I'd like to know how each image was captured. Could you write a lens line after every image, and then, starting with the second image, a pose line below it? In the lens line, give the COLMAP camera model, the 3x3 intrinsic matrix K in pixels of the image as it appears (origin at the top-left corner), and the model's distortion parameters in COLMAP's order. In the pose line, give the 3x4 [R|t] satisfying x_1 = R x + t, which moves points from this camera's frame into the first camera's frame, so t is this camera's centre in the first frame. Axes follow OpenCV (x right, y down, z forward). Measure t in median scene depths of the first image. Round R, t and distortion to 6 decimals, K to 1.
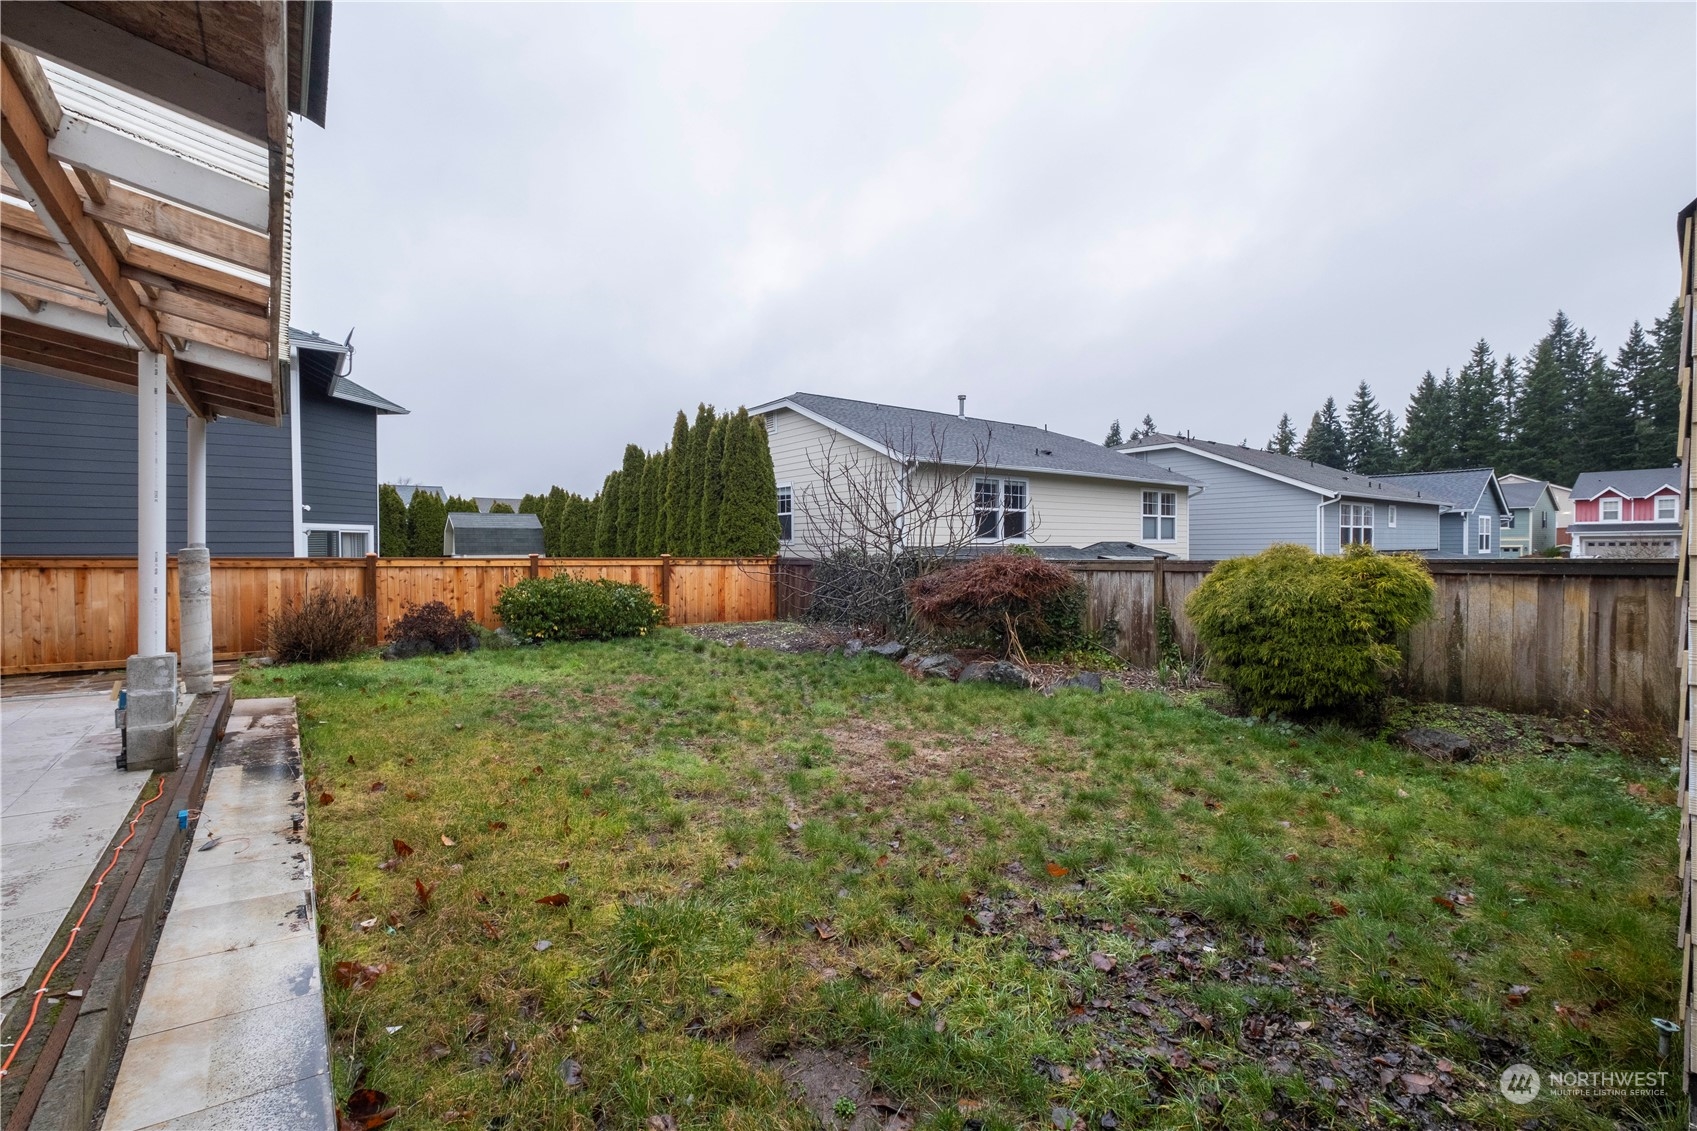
lens RADIAL K [[732.0, 0, 824.4], [0, 732.0, 558.3], [0, 0, 1]] dist [-0.011090, 0.001948]
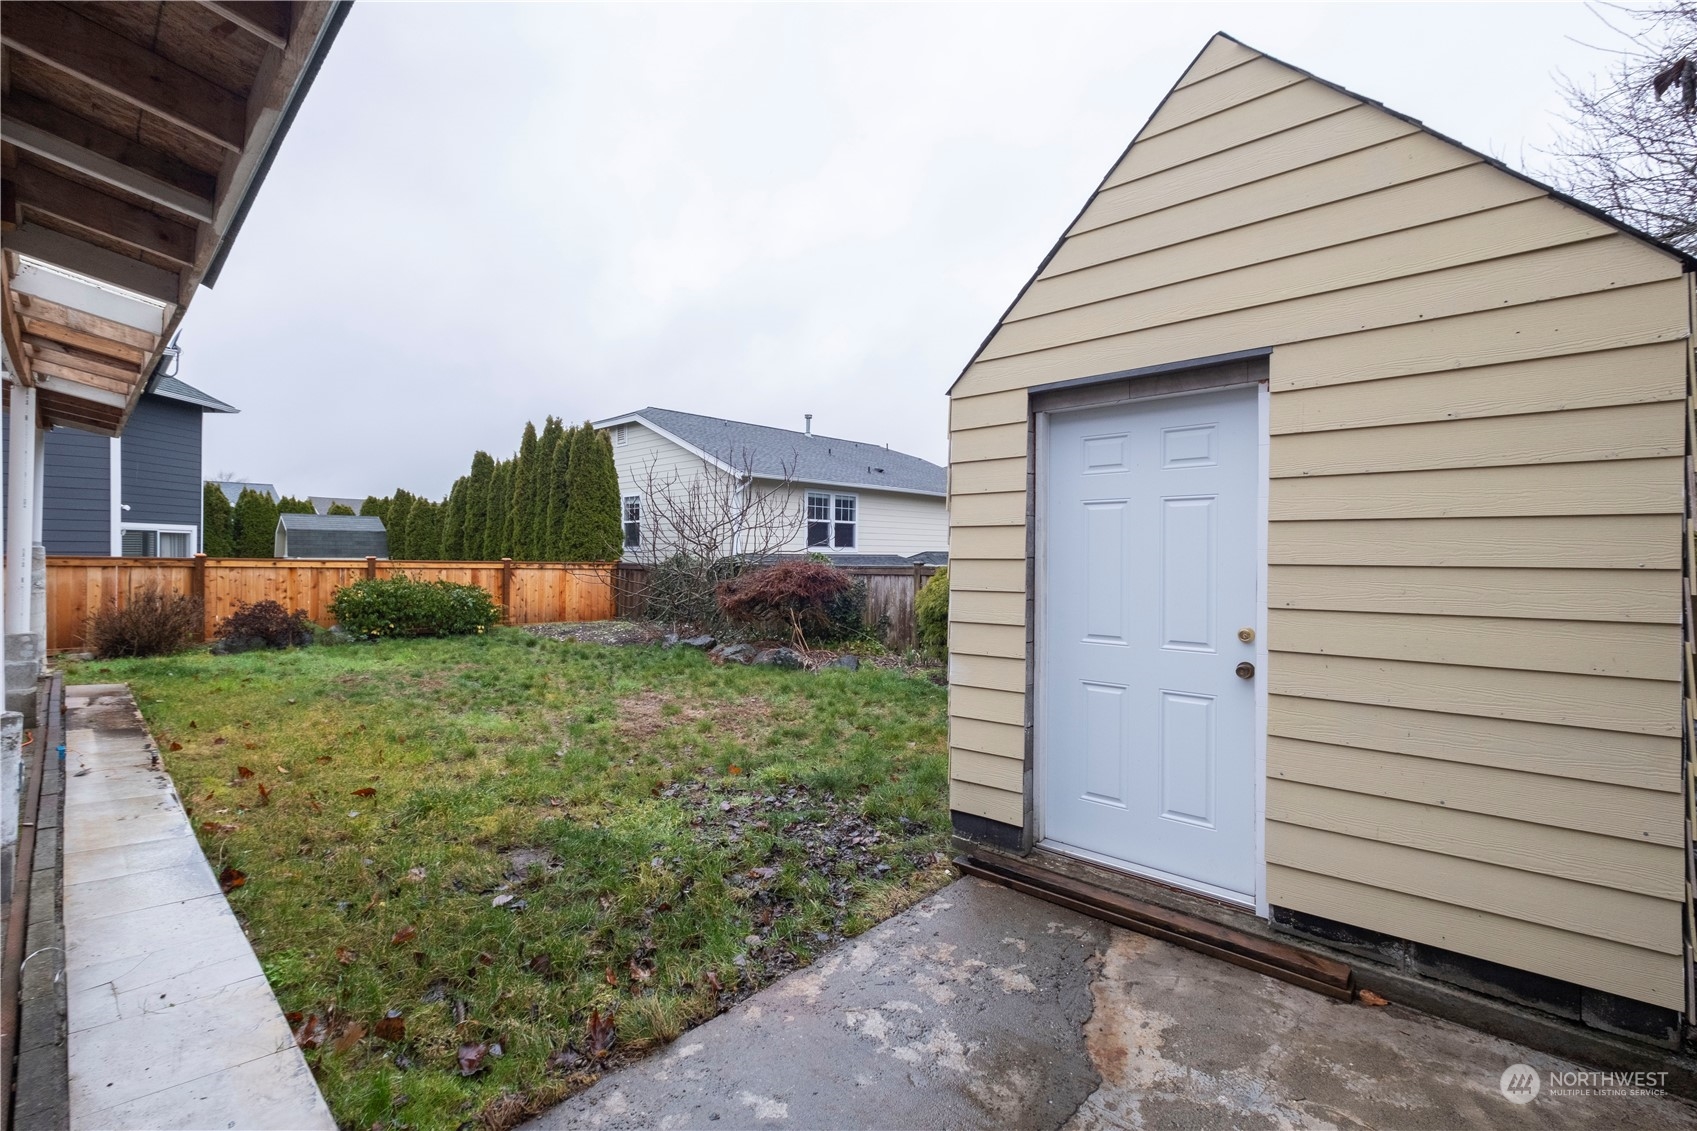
lens RADIAL K [[732.0, 0, 824.9], [0, 732.0, 555.3], [0, 0, 1]] dist [-0.011090, 0.001948]
pose [[0.985721, 0.011074, 0.168024, 0.093306], [-0.008608, 0.999844, -0.015399, 0.004285], [-0.168169, 0.013733, 0.985663, -0.194126]]
